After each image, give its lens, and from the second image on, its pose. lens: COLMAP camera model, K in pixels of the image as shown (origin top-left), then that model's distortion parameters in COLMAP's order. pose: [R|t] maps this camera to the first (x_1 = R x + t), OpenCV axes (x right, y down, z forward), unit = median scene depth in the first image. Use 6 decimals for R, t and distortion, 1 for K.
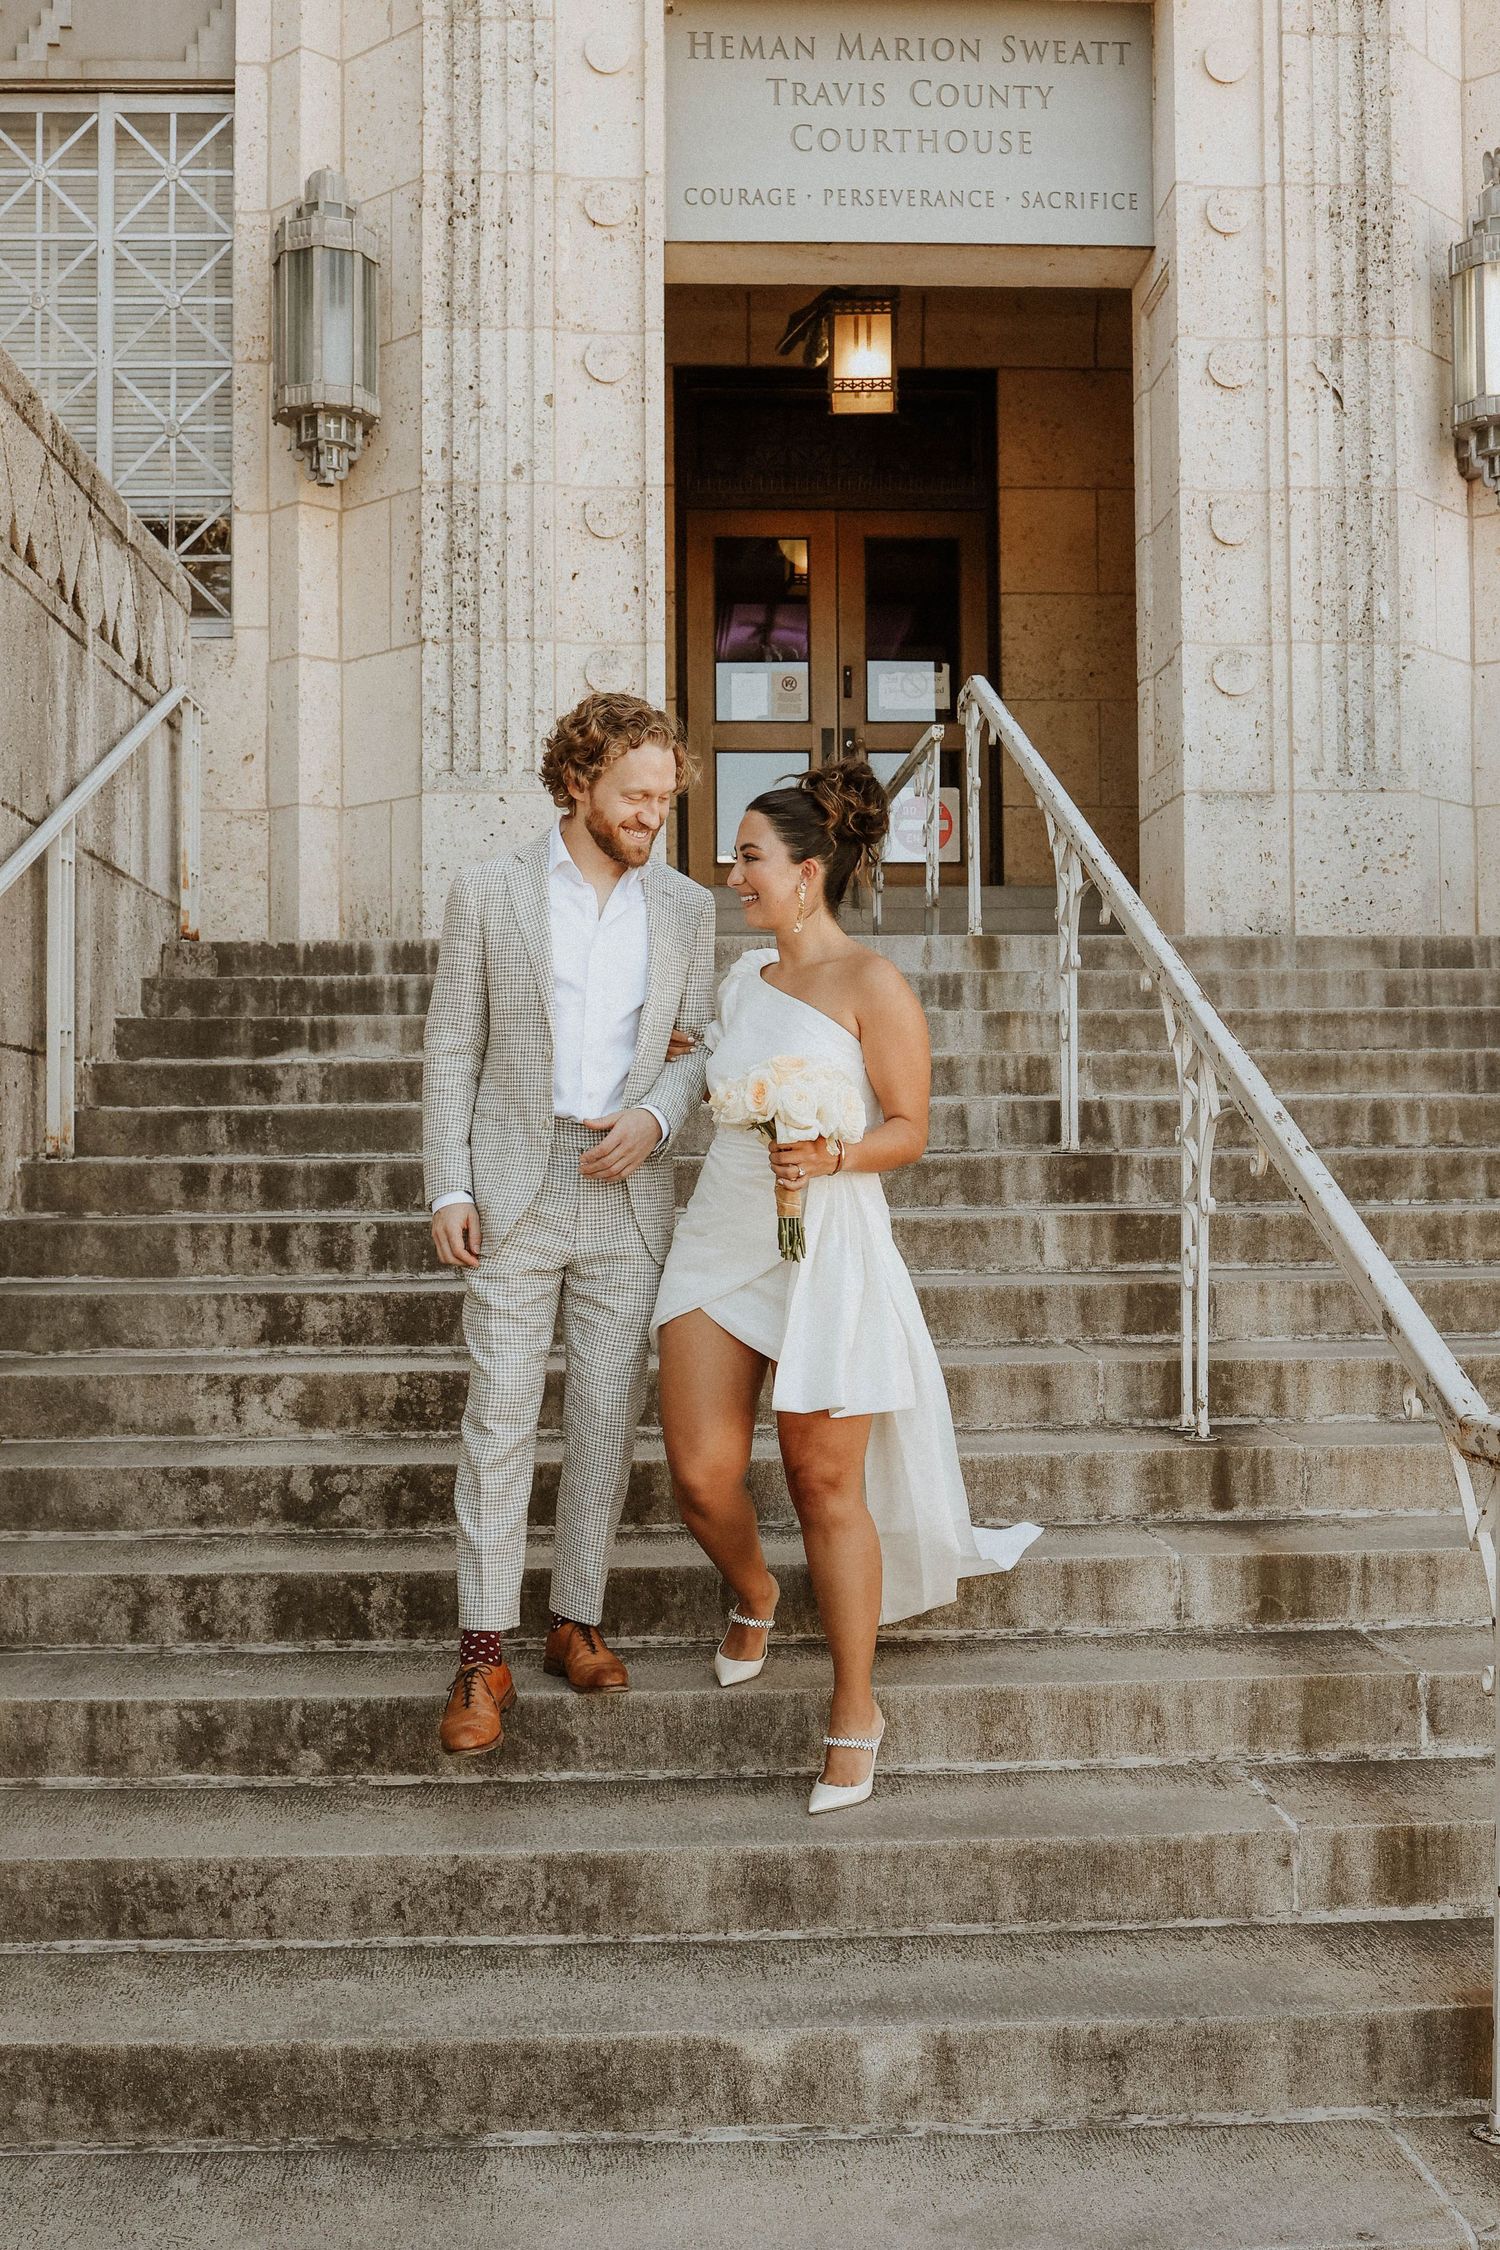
lens RADIAL K [[2414.1, 0, 751.3], [0, 2414.1, 1055.4], [0, 0, 1]] dist [-0.023136, -0.032447]
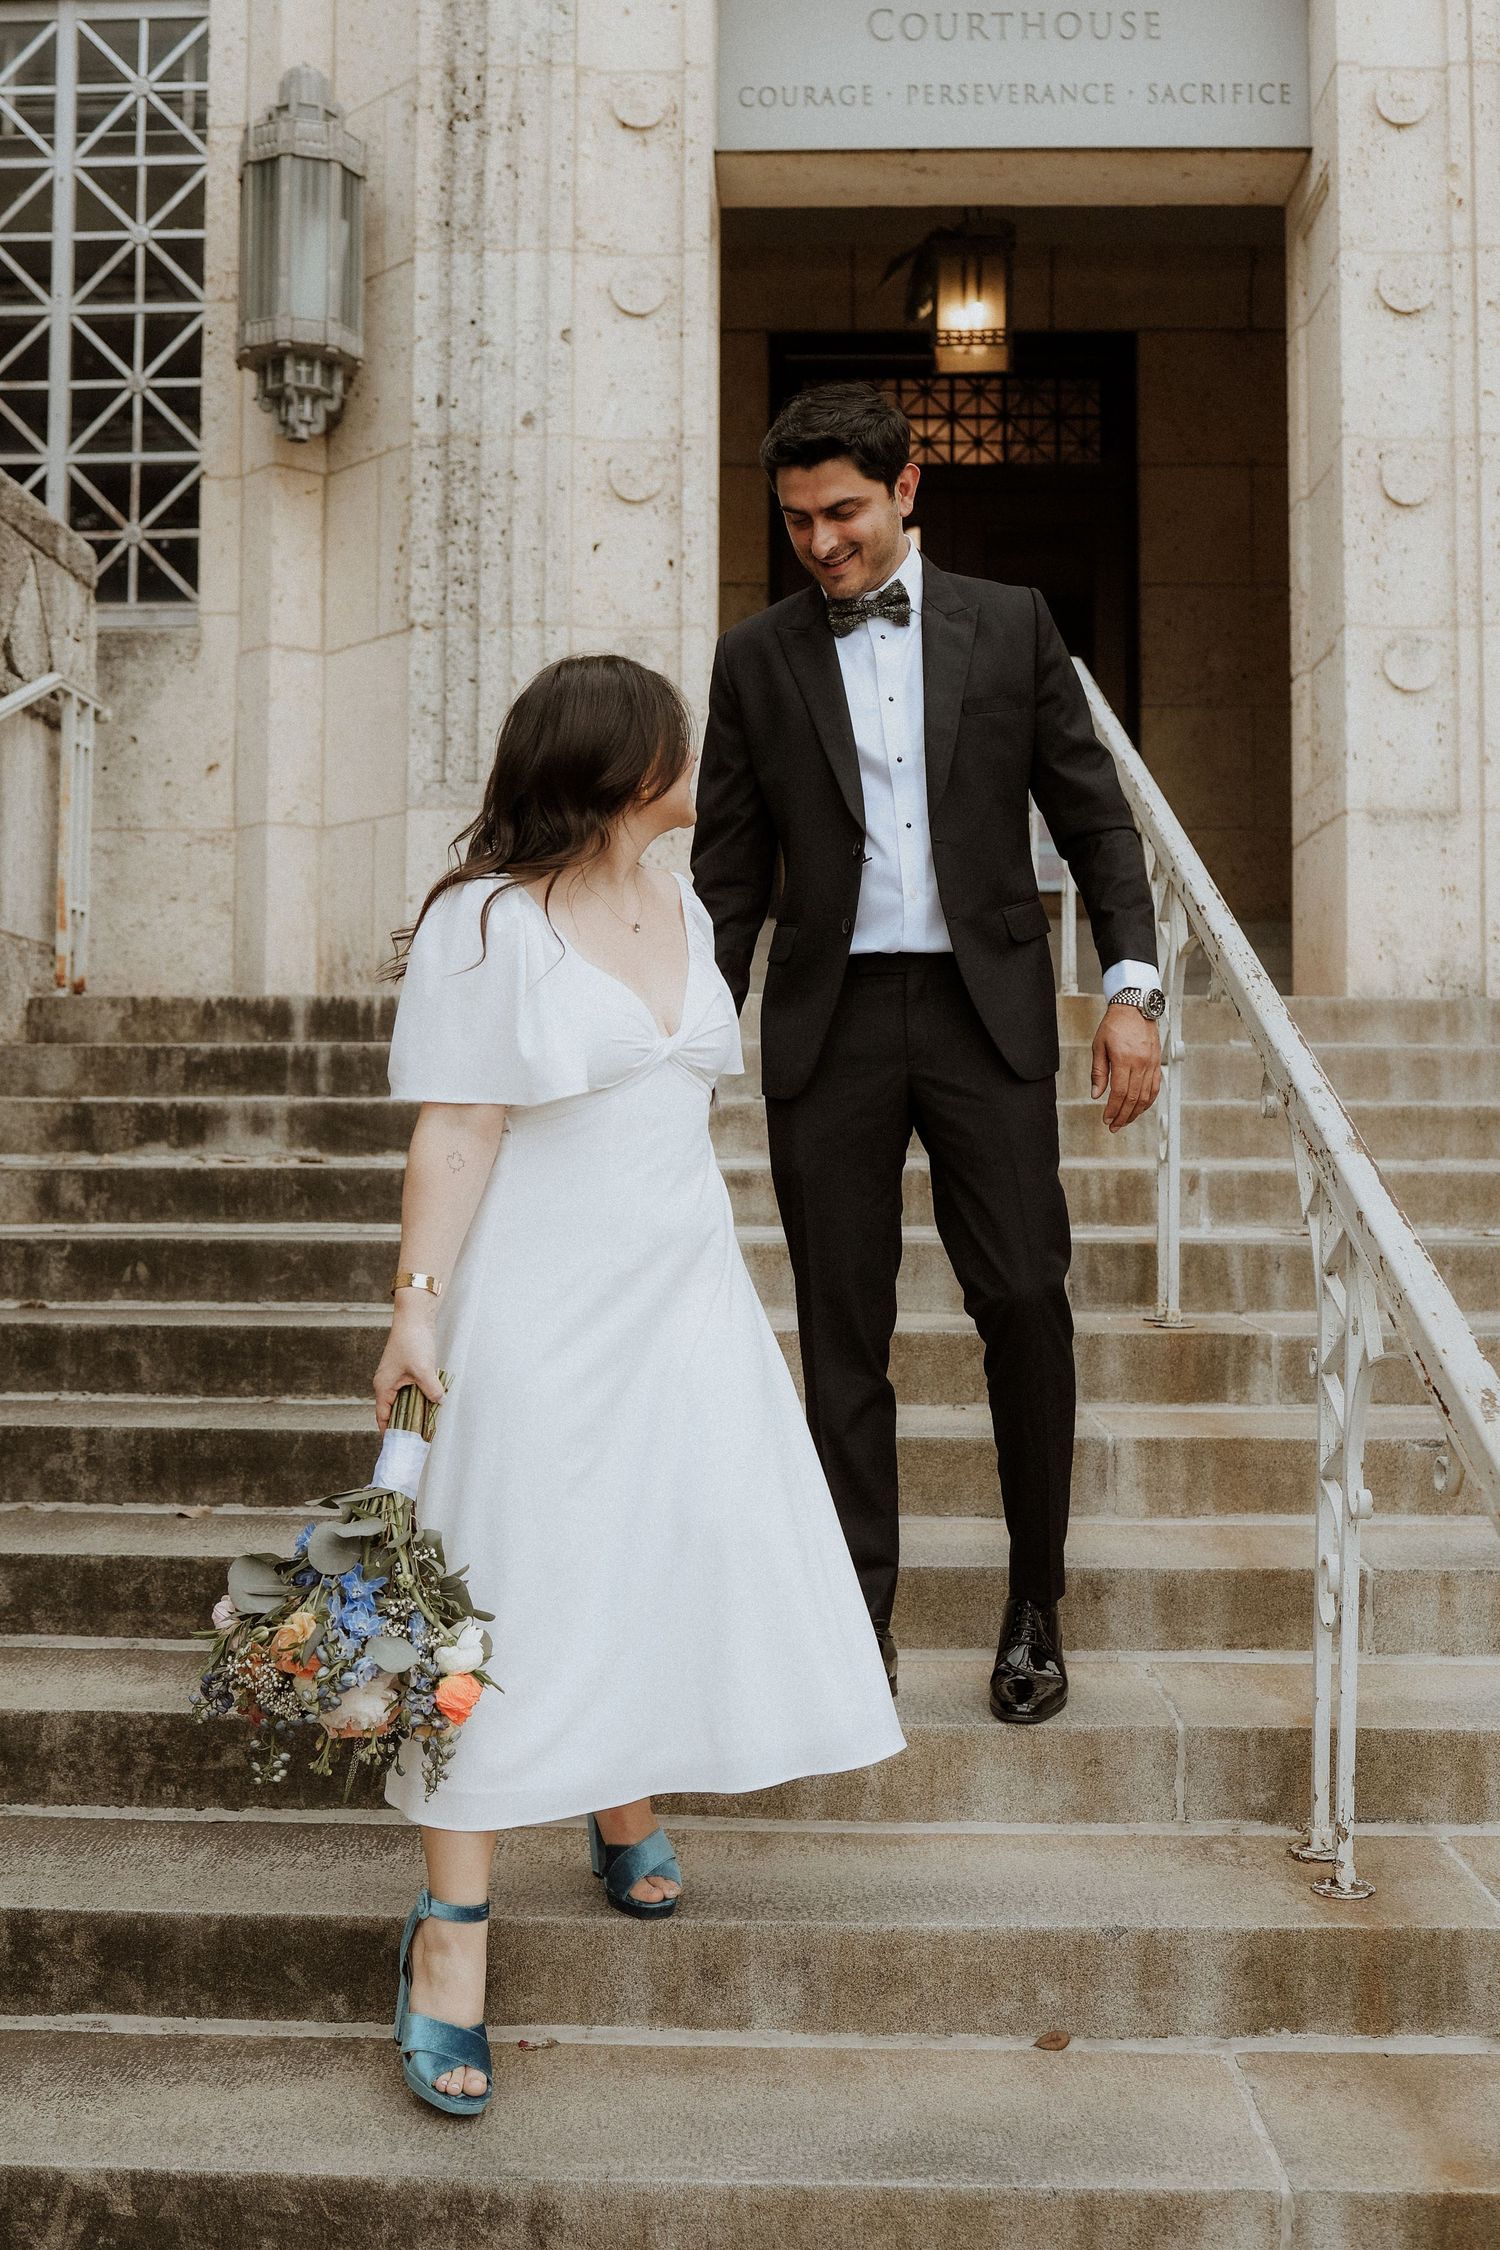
lens RADIAL K [[2239.1, 0, 747.7], [0, 2239.1, 1011.2], [0, 0, 1]] dist [-0.066613, 0.017581]
pose [[0.995799, 0.010333, -0.090987, 0.049838], [-0.012144, 0.999738, -0.019379, -0.026079], [0.090763, 0.020403, 0.995664, 0.249128]]
